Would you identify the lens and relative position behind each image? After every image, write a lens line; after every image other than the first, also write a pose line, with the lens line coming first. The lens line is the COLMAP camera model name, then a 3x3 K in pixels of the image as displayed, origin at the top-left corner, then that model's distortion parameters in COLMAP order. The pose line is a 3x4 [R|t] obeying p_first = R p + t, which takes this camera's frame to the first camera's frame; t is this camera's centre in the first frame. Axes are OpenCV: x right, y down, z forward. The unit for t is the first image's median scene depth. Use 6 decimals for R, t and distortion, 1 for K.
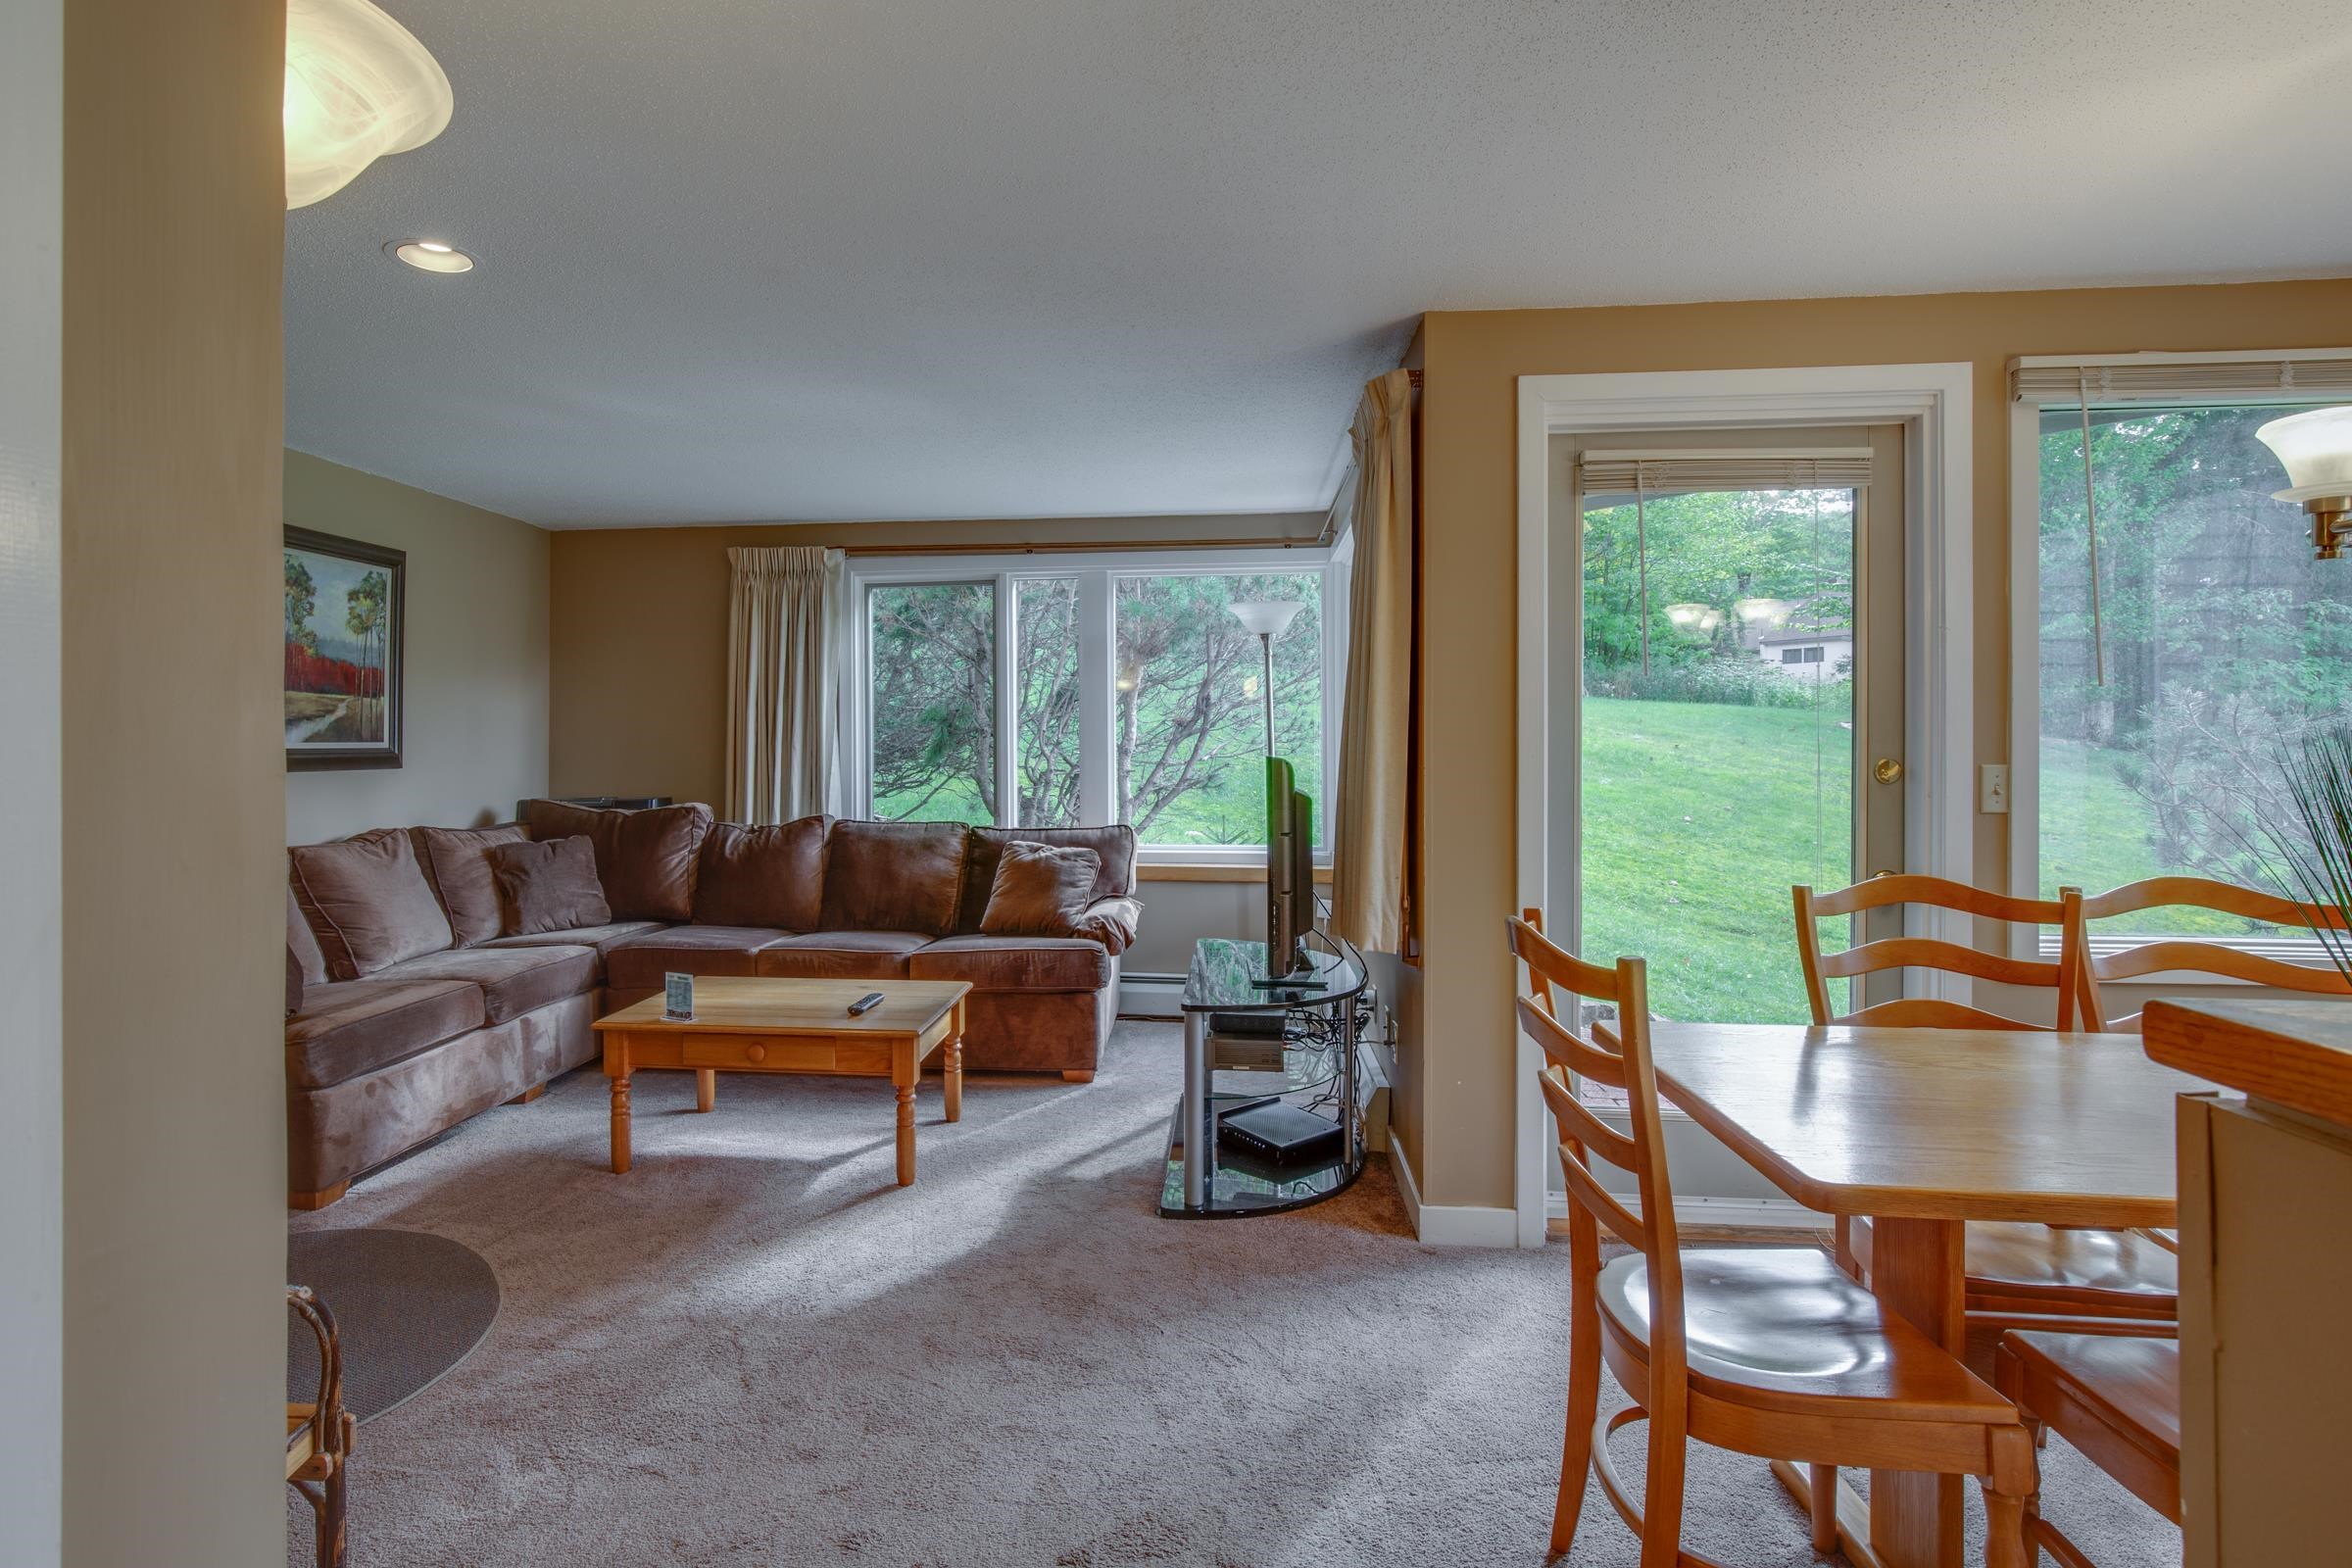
lens RADIAL K [[1174.1, 0, 1083.3], [0, 1174.1, 737.9], [0, 0, 1]] dist [0.000270, 0.000221]
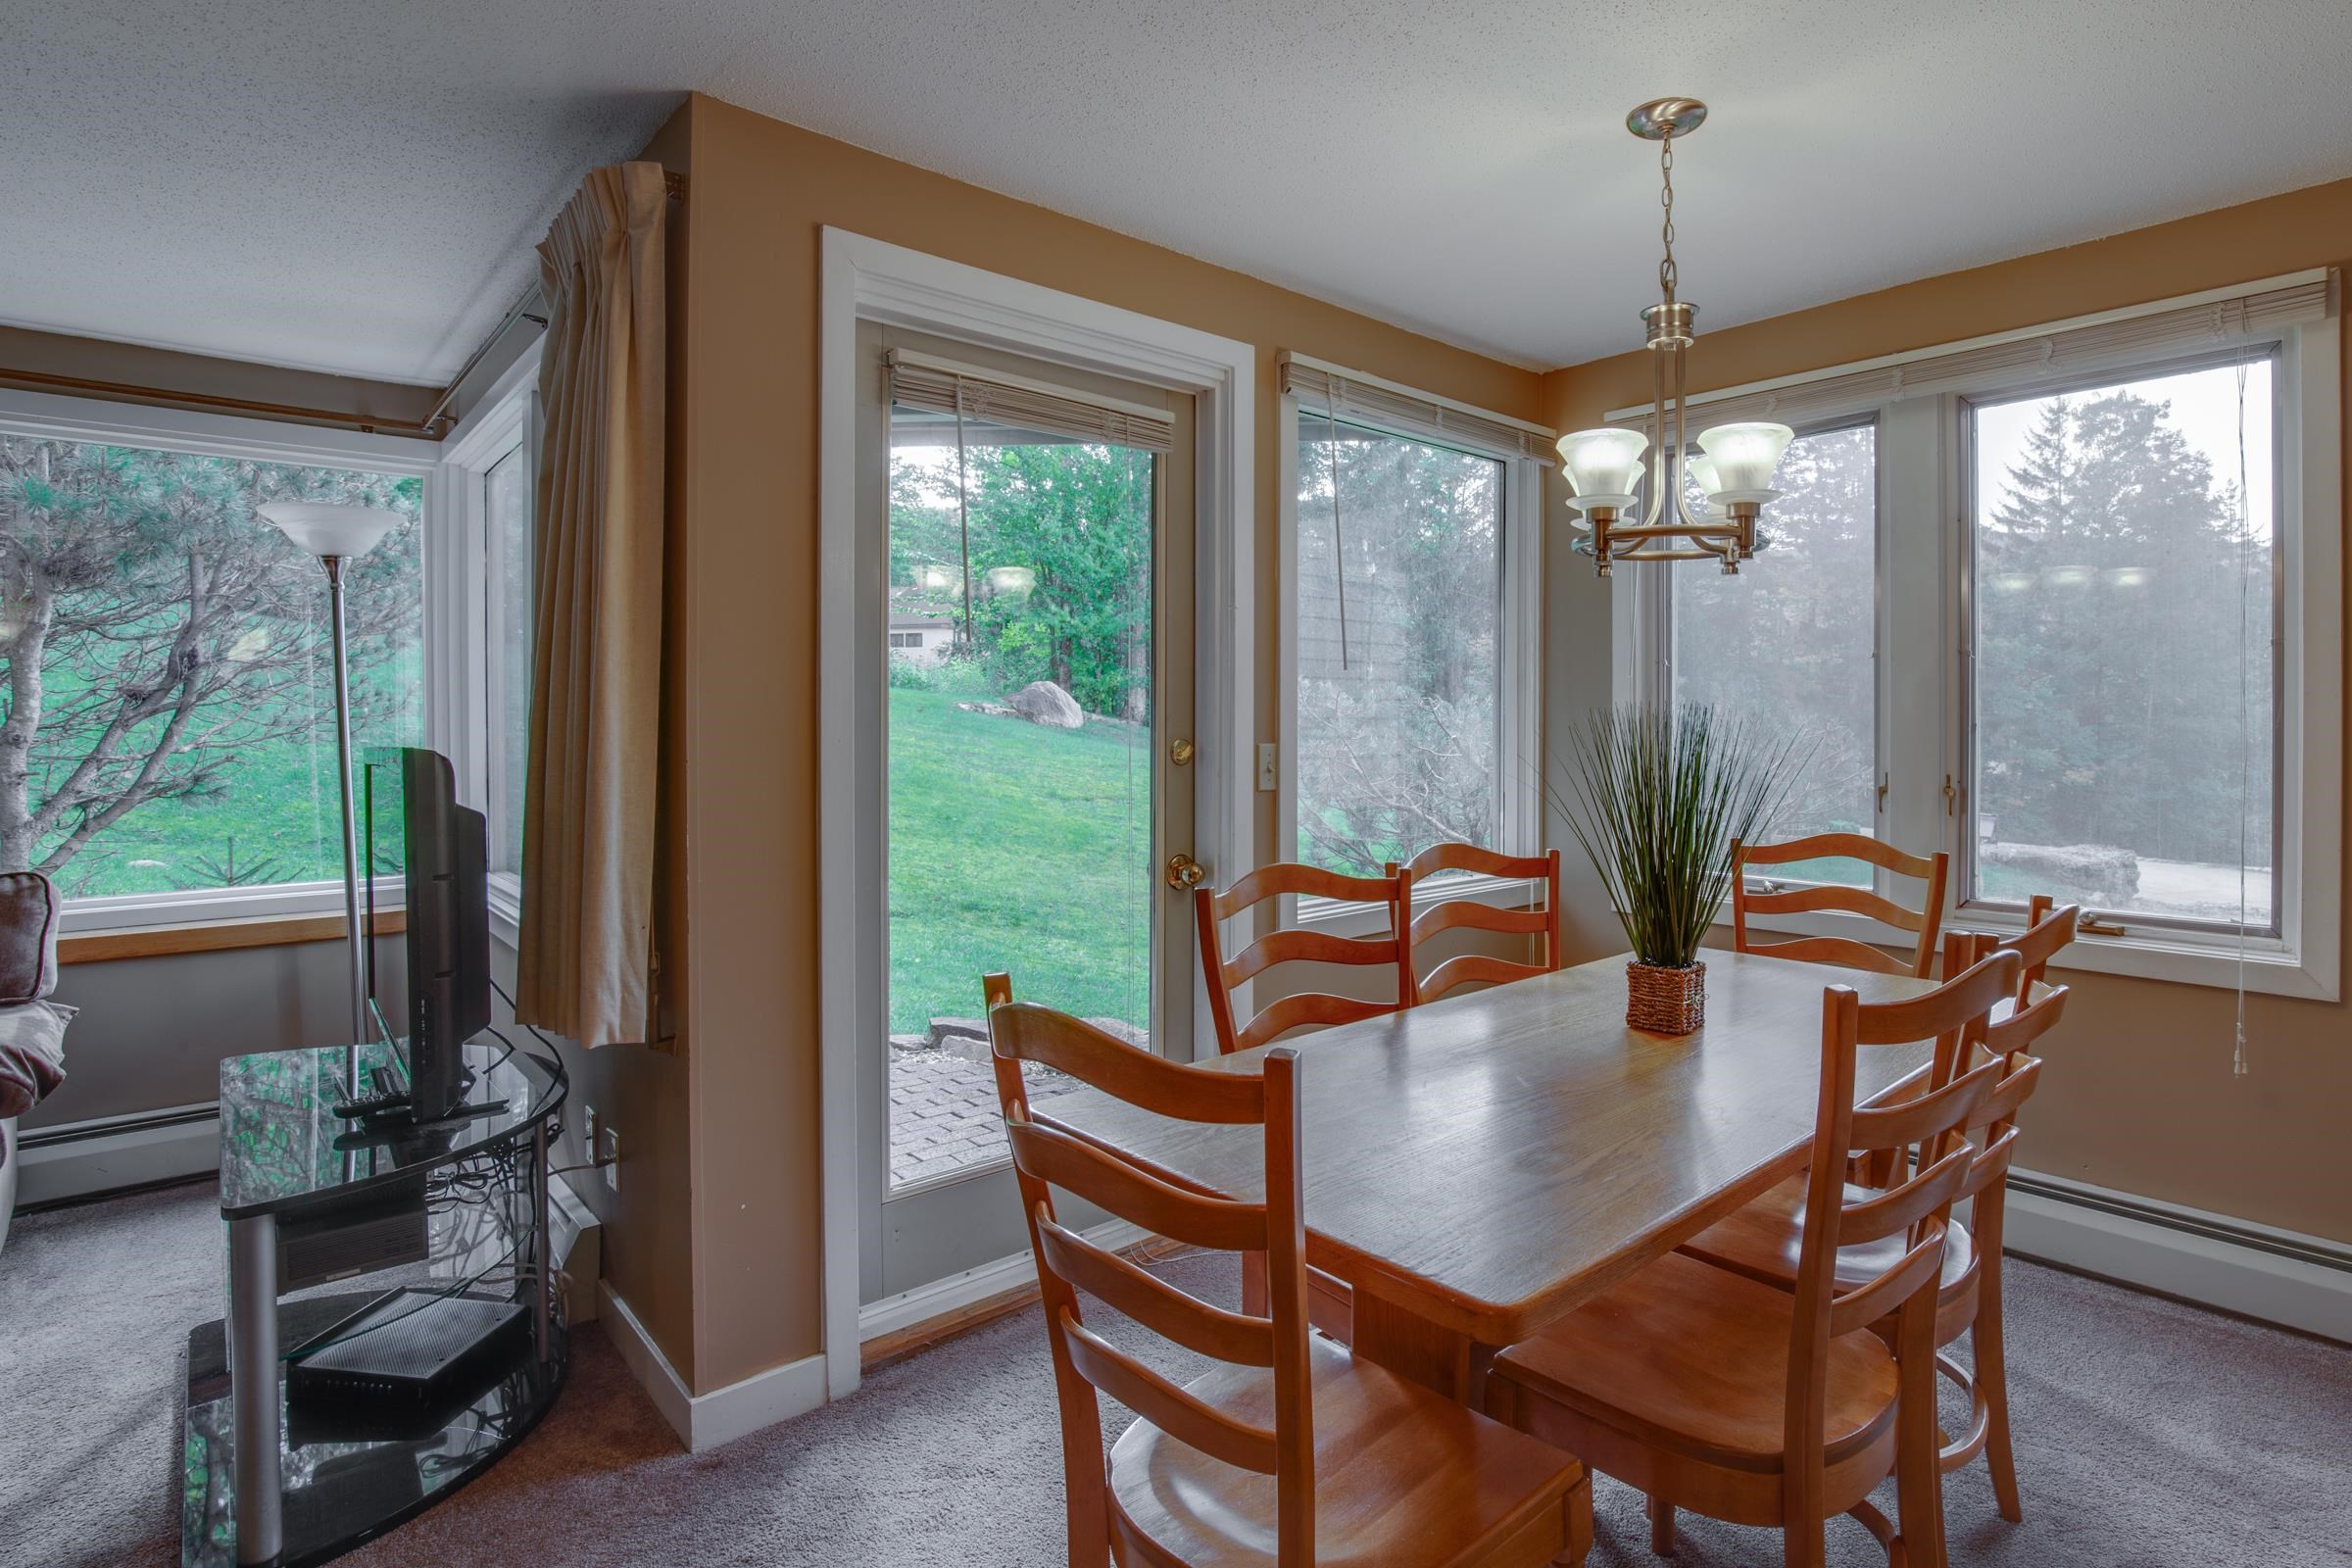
lens RADIAL K [[1221.7, 0, 1315.3], [0, 1221.7, 730.5], [0, 0, 1]] dist [-0.023149, 0.002196]
pose [[0.635124, -0.007360, 0.772376, -0.015113], [-0.000524, 0.999950, 0.009959, 0.000627], [-0.772410, -0.006730, 0.635088, 0.188590]]
